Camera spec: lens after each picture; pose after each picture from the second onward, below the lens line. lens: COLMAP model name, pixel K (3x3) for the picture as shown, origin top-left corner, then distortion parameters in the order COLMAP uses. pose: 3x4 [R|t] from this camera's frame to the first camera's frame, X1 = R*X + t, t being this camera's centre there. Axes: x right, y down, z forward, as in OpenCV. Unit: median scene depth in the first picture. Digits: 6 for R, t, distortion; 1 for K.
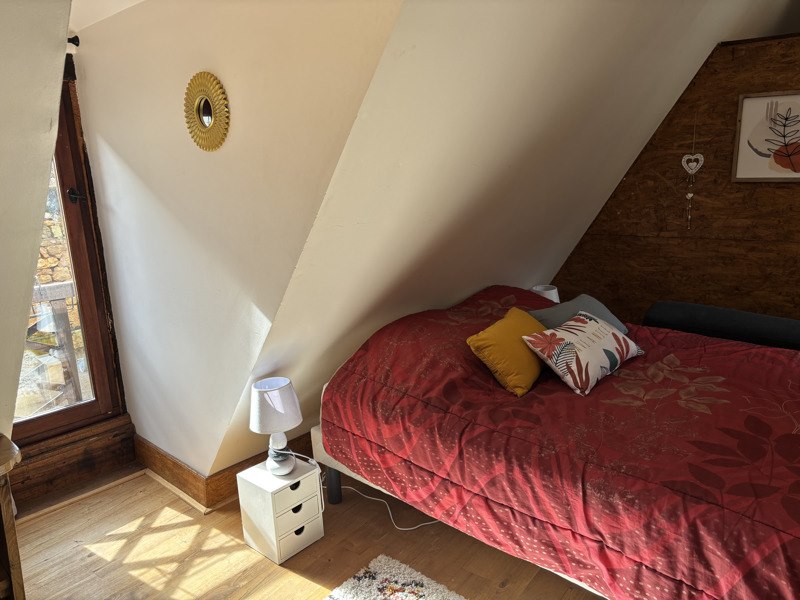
lens RADIAL K [[600.7, 0, 400.0], [0, 600.7, 300.0], [0, 0, 1]] dist [0.043592, -0.052085]
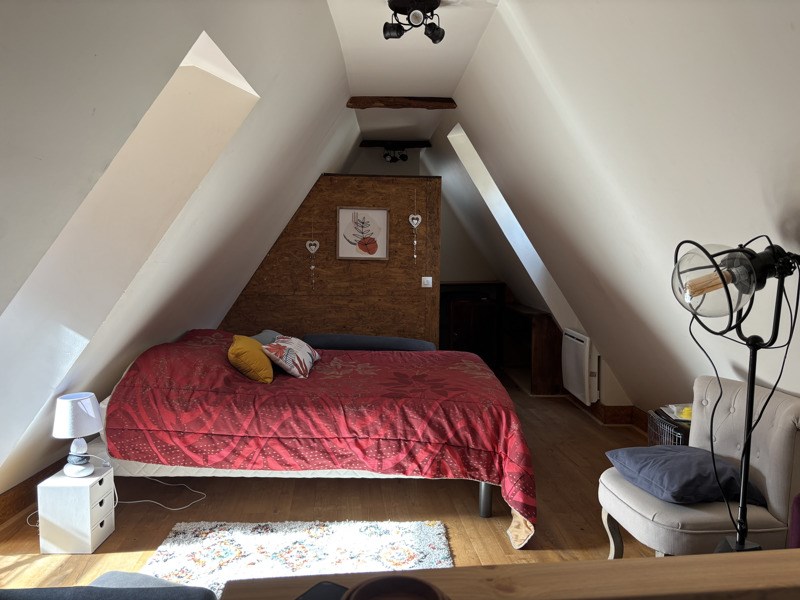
lens RADIAL K [[600.7, 0, 400.0], [0, 600.7, 300.0], [0, 0, 1]] dist [0.043592, -0.052085]
pose [[0.726475, 0.003674, 0.687184, -0.618542], [0.113176, 0.985691, -0.124917, 0.188940], [-0.677810, 0.168522, 0.715664, -0.328308]]
